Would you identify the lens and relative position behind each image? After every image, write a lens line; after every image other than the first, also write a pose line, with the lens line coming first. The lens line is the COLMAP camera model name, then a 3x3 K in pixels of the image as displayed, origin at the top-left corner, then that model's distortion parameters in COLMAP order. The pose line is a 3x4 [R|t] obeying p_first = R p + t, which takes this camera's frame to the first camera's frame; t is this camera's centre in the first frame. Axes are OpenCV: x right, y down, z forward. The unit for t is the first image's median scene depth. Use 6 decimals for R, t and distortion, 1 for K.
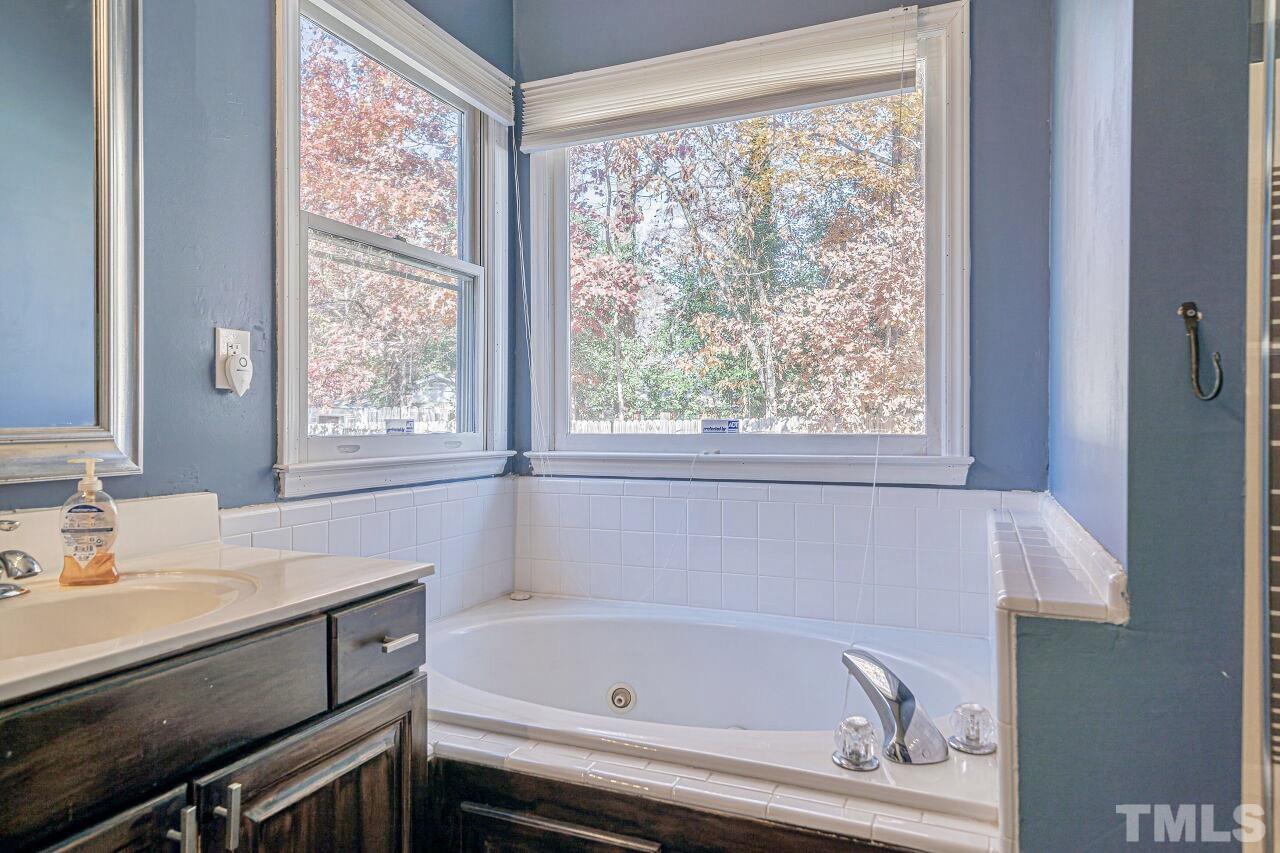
lens RADIAL K [[784.0, 0, 638.7], [0, 784.0, 429.1], [0, 0, 1]] dist [0.011393, 0.001017]
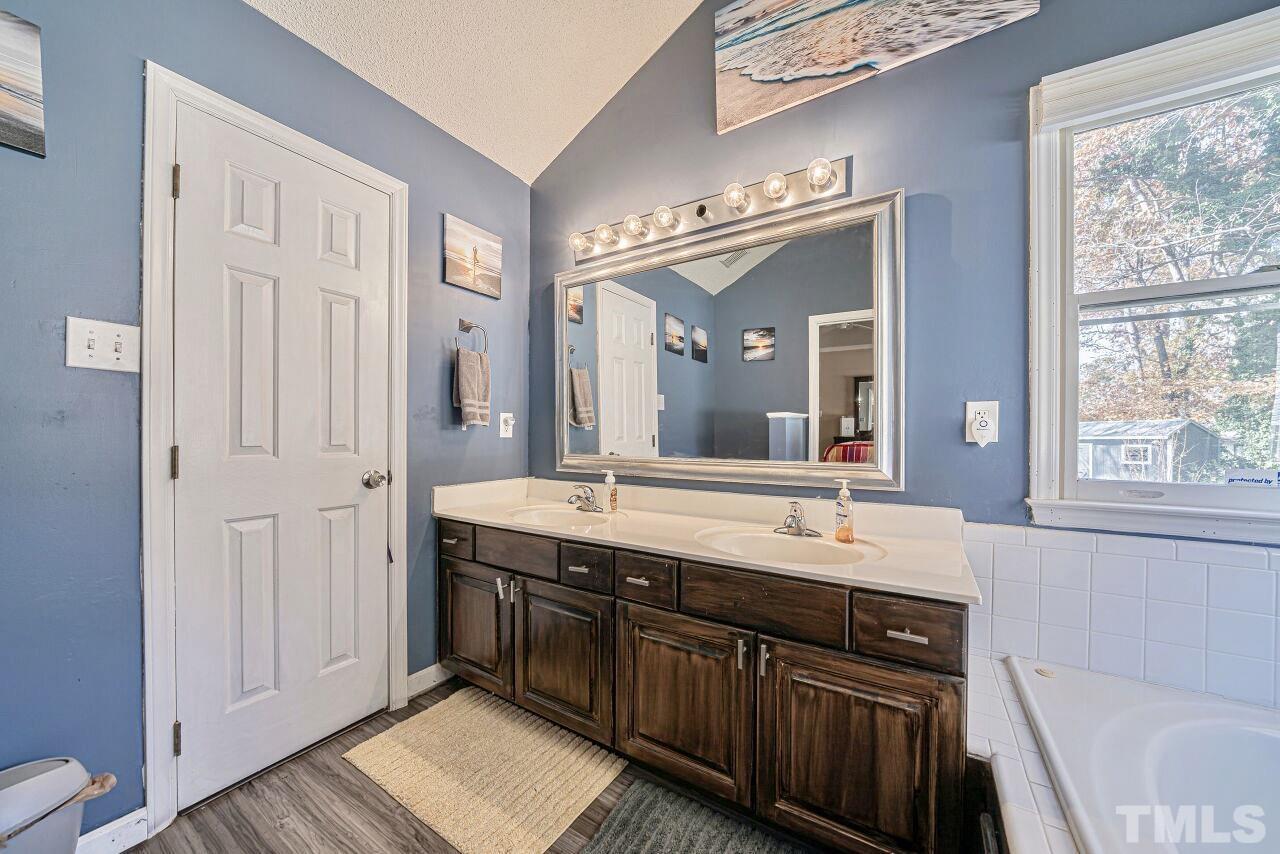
lens RADIAL K [[444.4, 0, 639.3], [0, 444.4, 439.6], [0, 0, 1]] dist [-0.014653, 0.002862]
pose [[-0.141209, 0.001370, -0.989979, 0.364958], [-0.021167, 0.999766, 0.004402, -0.042987], [0.989753, 0.021576, -0.141147, 0.453459]]
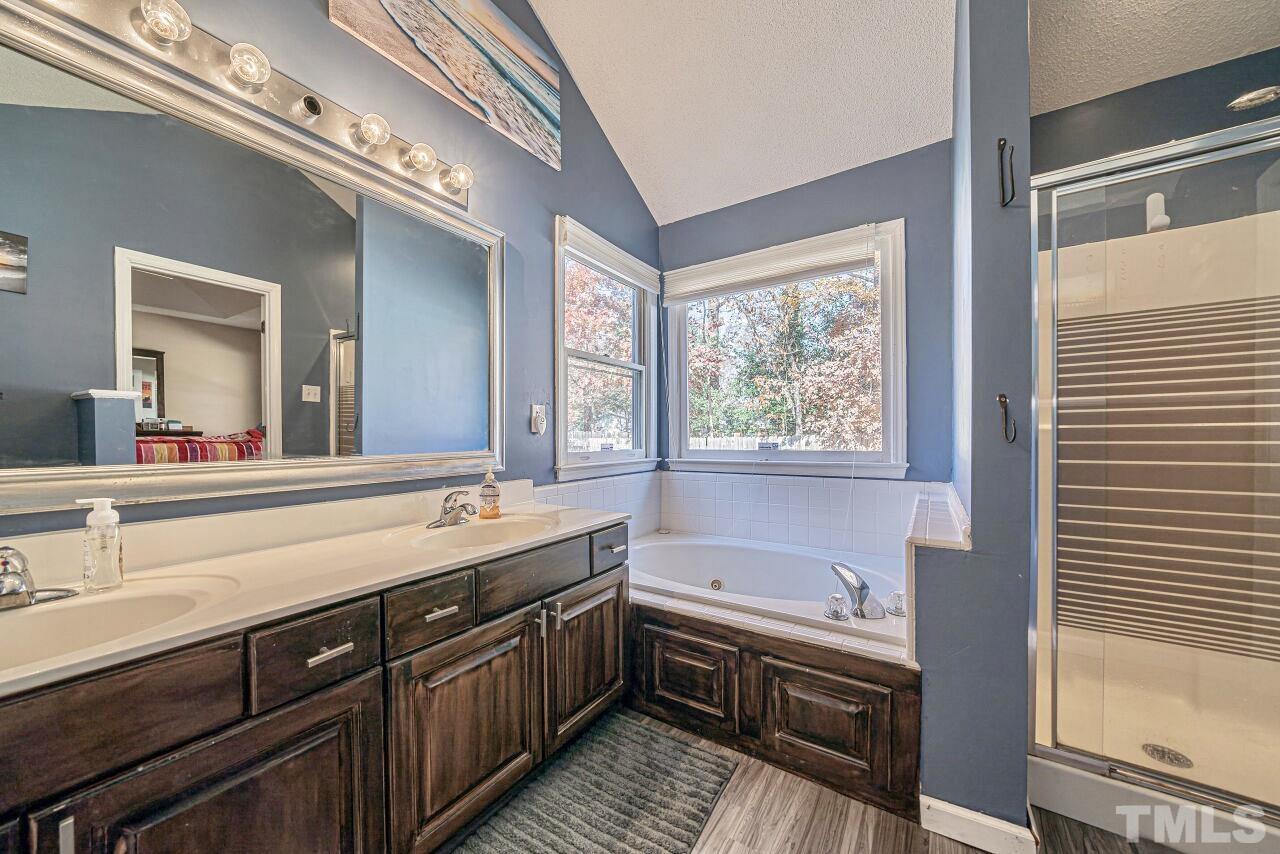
lens RADIAL K [[444.4, 0, 642.7], [0, 444.4, 439.9], [0, 0, 1]] dist [-0.014653, 0.002862]
pose [[0.984811, -0.003849, -0.173586, -0.012784], [0.003598, 0.999992, -0.001761, -0.024082], [0.173591, 0.001110, 0.984817, -0.159255]]
